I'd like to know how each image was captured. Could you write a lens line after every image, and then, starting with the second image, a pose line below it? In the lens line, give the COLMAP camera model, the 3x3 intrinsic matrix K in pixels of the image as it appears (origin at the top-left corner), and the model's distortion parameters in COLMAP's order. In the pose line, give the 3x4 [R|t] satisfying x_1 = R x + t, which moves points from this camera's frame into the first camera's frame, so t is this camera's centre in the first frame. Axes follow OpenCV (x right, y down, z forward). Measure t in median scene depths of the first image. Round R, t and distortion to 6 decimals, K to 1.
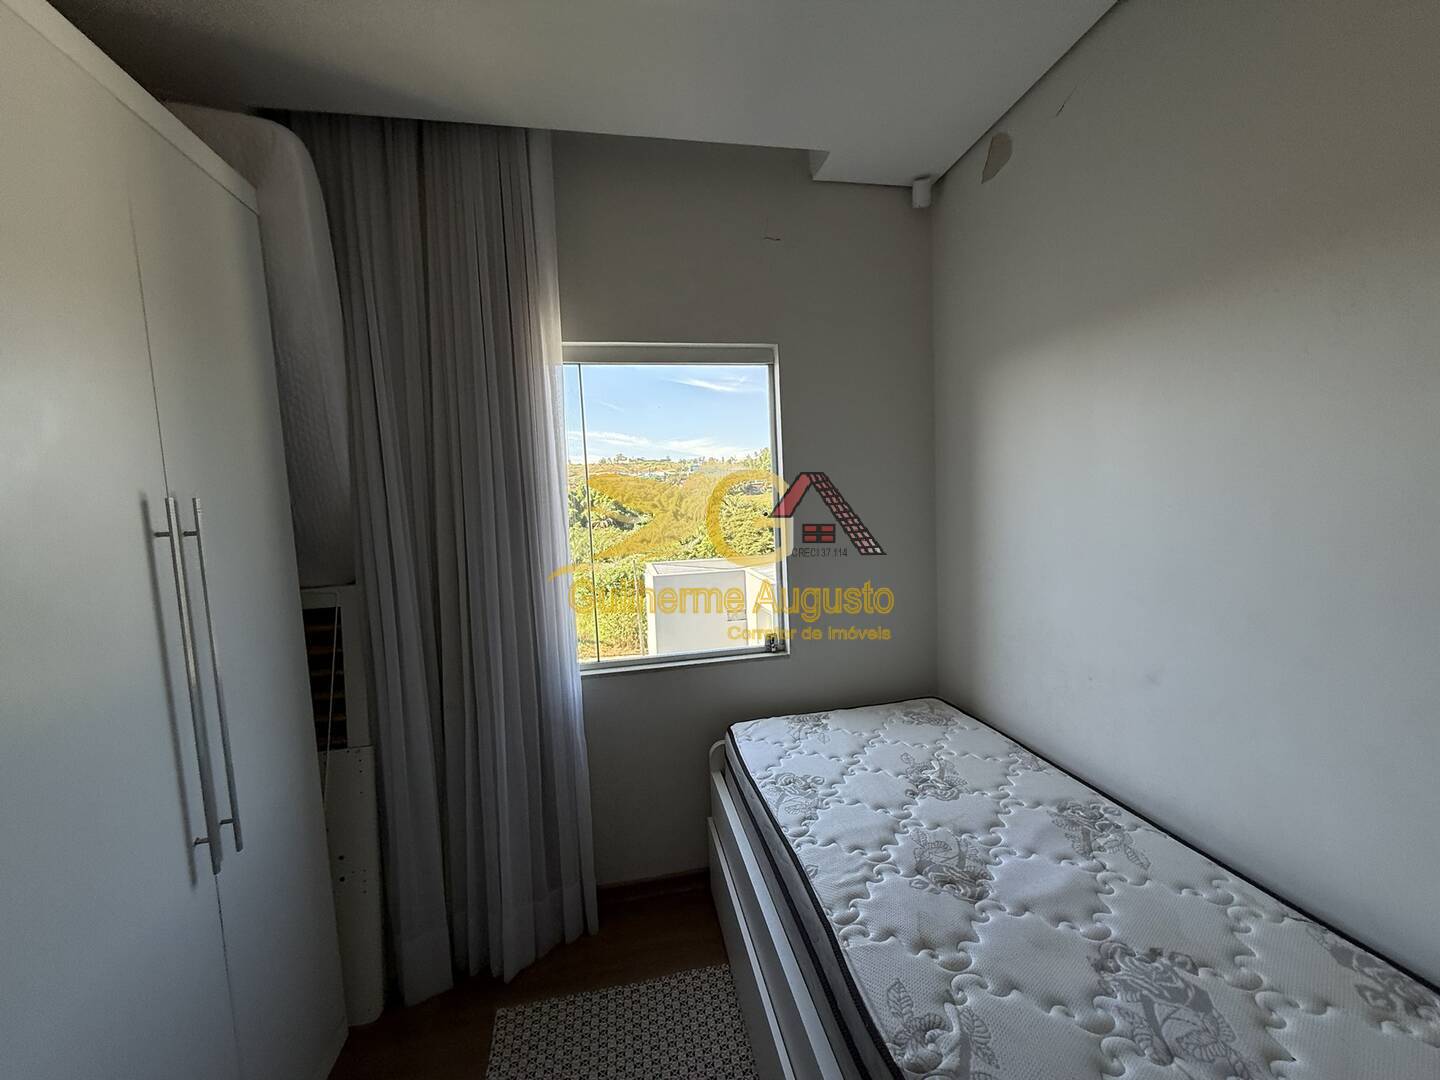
lens RADIAL K [[572.1, 0, 722.1], [0, 572.1, 546.1], [0, 0, 1]] dist [0.003498, -0.000568]
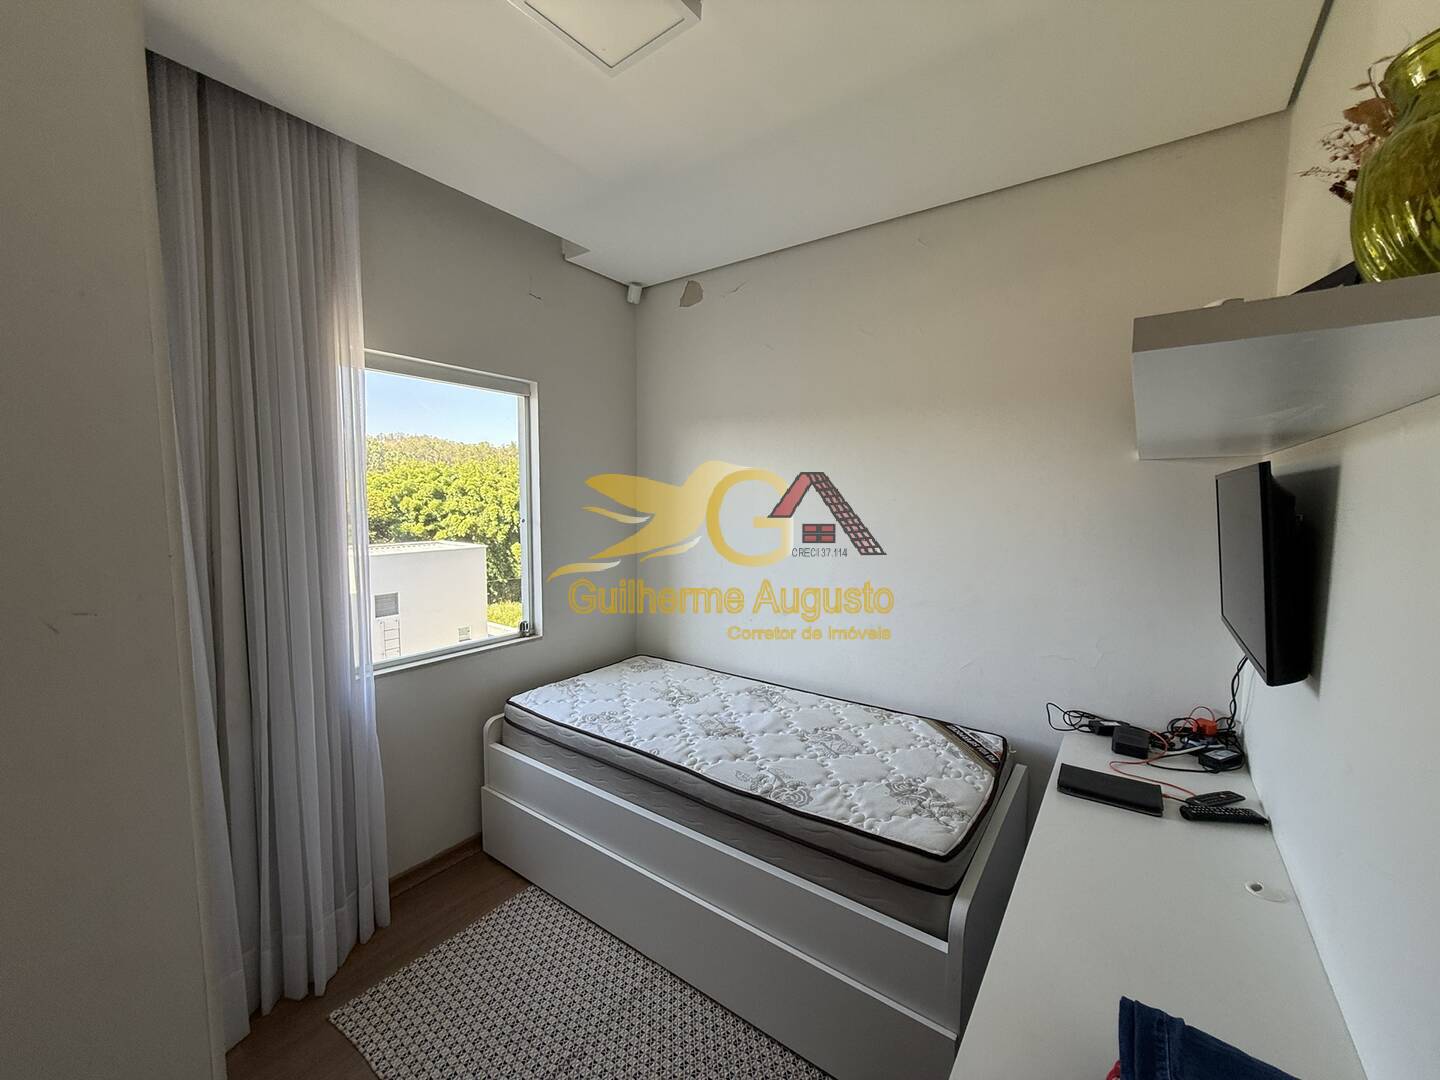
lens RADIAL K [[572.1, 0, 723.7], [0, 572.1, 545.3], [0, 0, 1]] dist [0.003498, -0.000568]
pose [[0.732265, -0.008701, 0.680964, -0.510094], [0.015503, 0.999872, -0.003895, 0.008519], [-0.680843, 0.013409, 0.732306, -0.186468]]
